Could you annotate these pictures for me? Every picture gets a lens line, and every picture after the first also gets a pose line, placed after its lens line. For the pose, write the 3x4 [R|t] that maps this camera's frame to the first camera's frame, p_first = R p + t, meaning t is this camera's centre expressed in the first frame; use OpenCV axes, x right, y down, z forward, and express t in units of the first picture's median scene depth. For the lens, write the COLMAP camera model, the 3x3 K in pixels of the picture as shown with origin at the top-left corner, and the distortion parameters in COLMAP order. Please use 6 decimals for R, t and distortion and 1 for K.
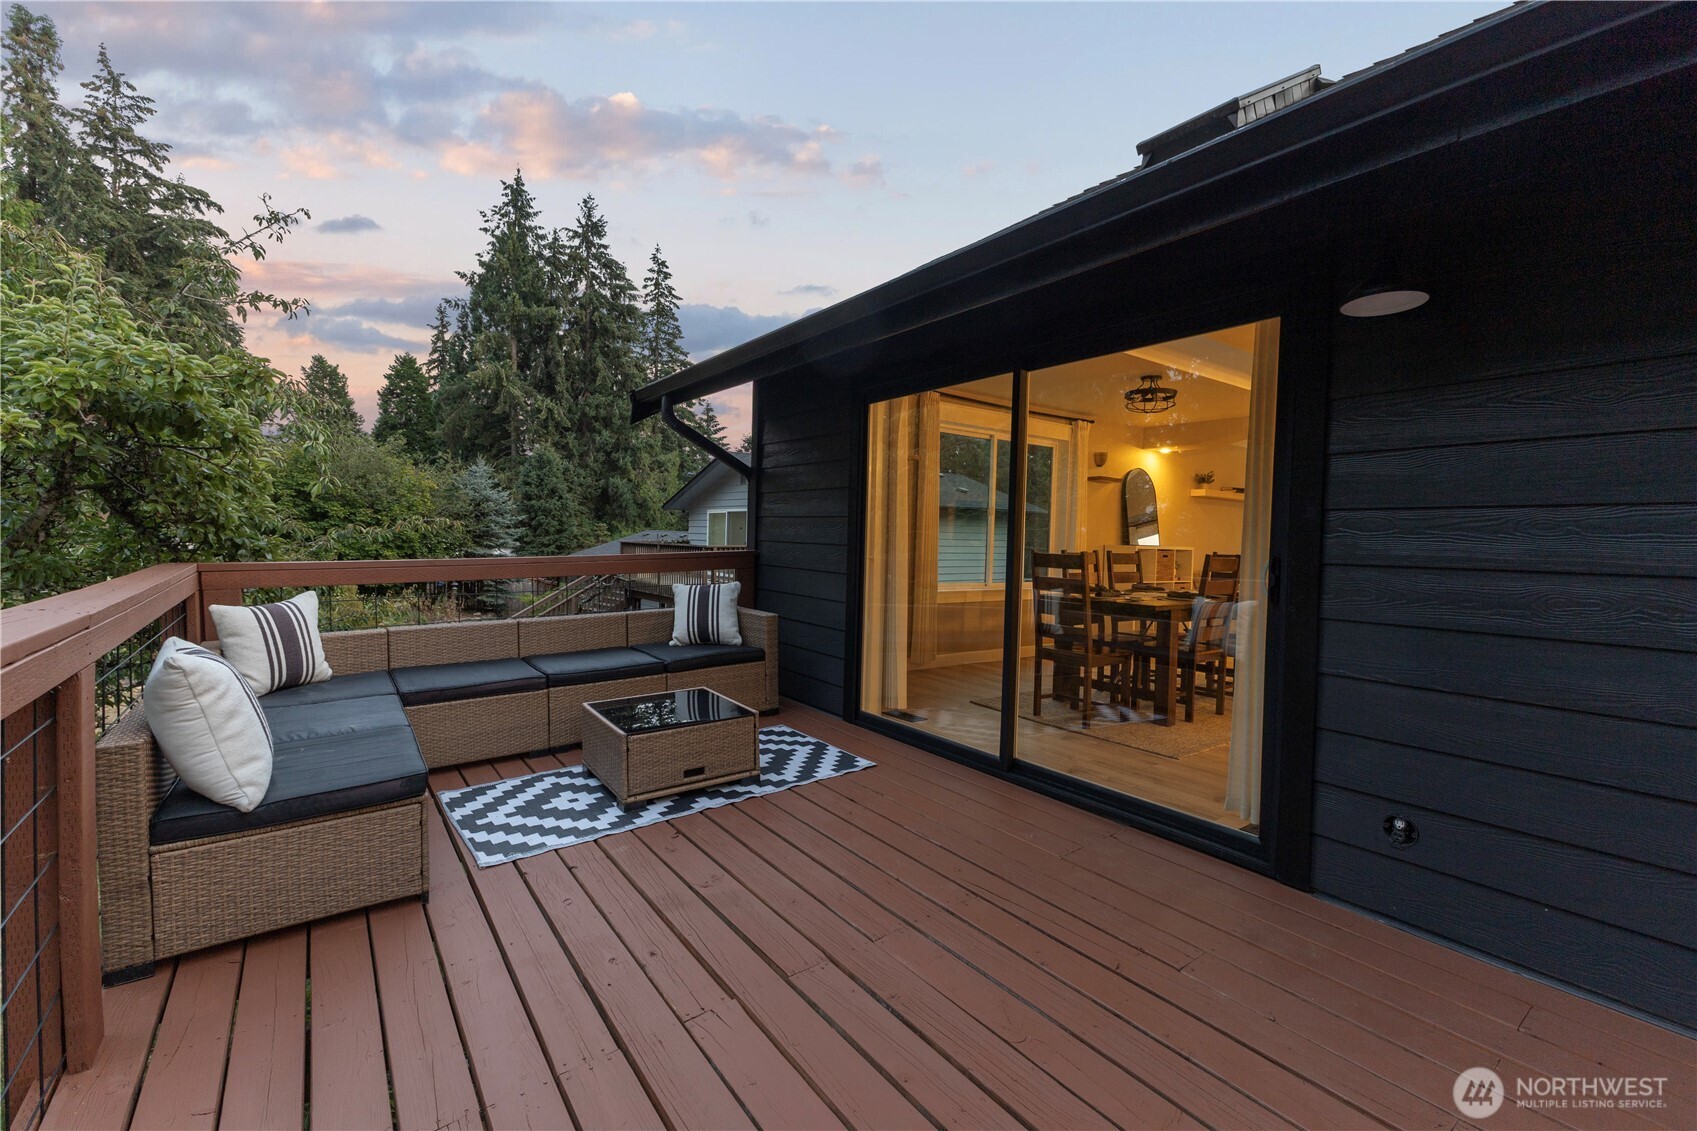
lens RADIAL K [[709.1, 0, 848.8], [0, 709.1, 561.3], [0, 0, 1]] dist [-0.000357, 0.000026]
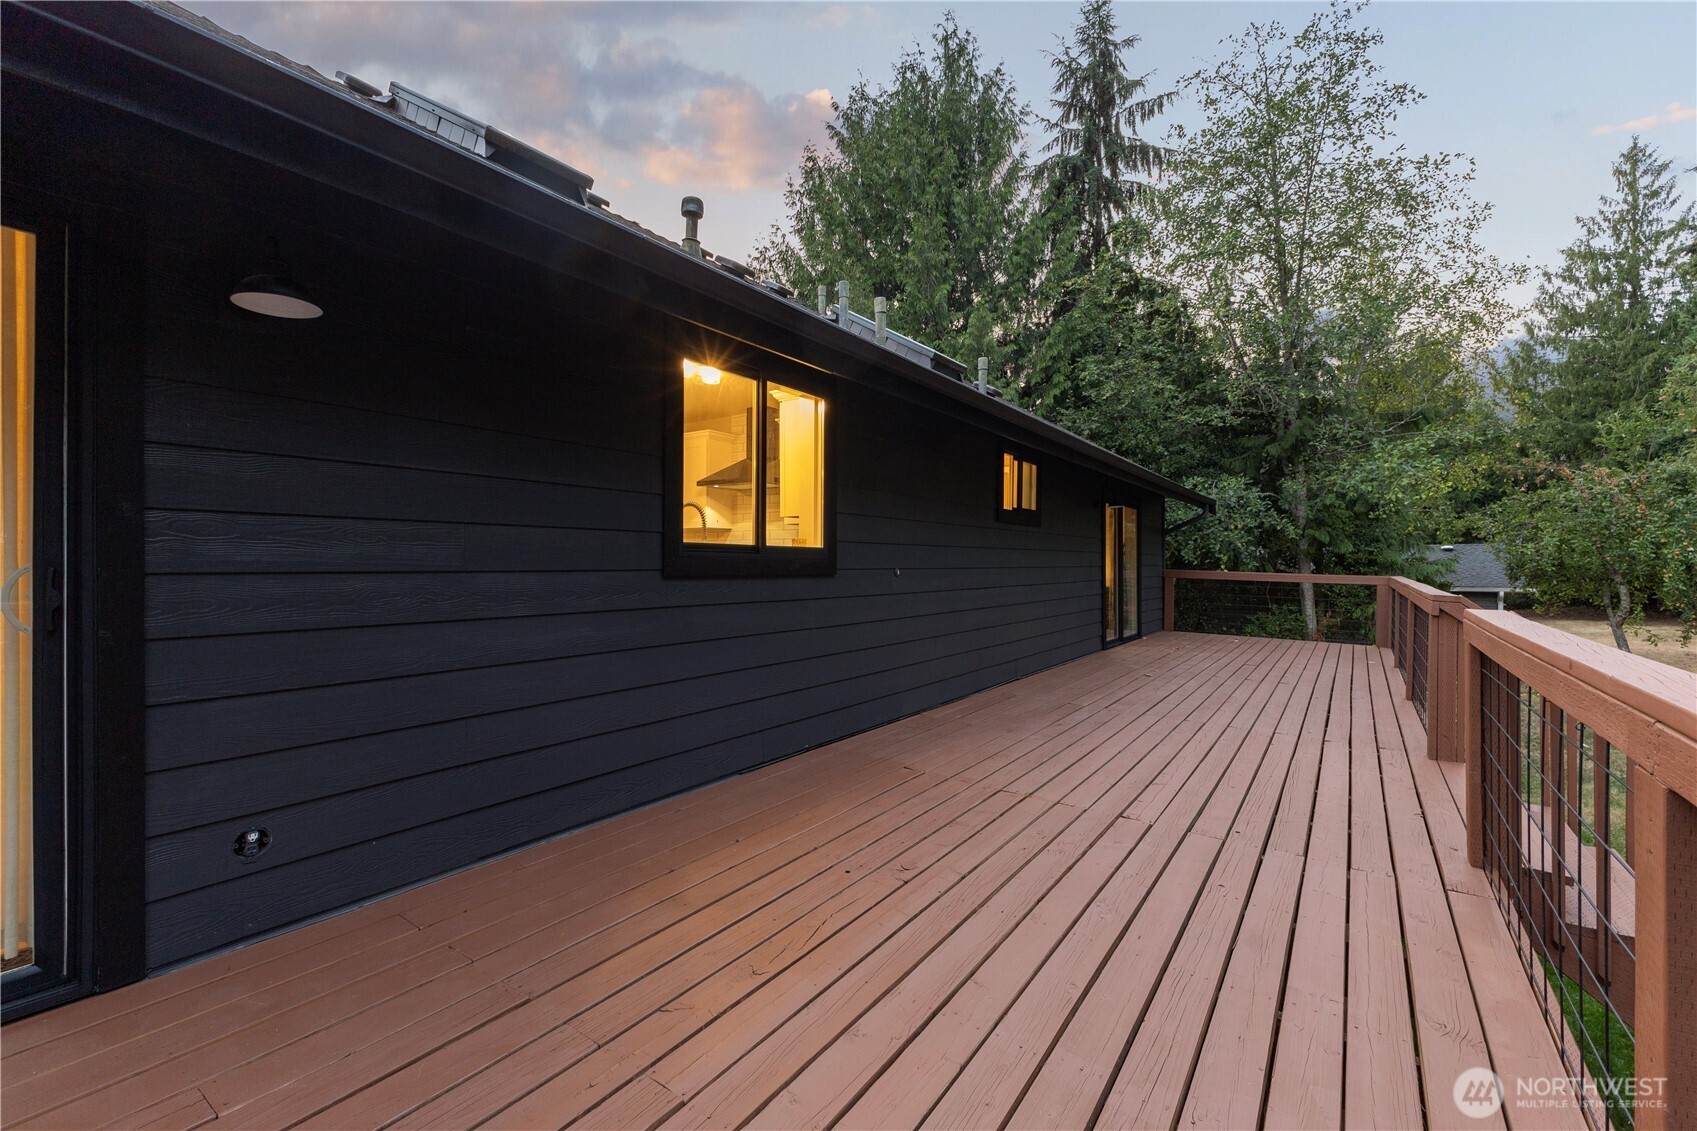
lens RADIAL K [[709.1, 0, 848.5], [0, 709.1, 563.1], [0, 0, 1]] dist [-0.000357, 0.000026]
pose [[-0.291012, -0.020209, 0.956506, -0.389003], [0.022773, 0.999347, 0.028043, -0.013976], [-0.956448, 0.029943, -0.290362, 0.491437]]
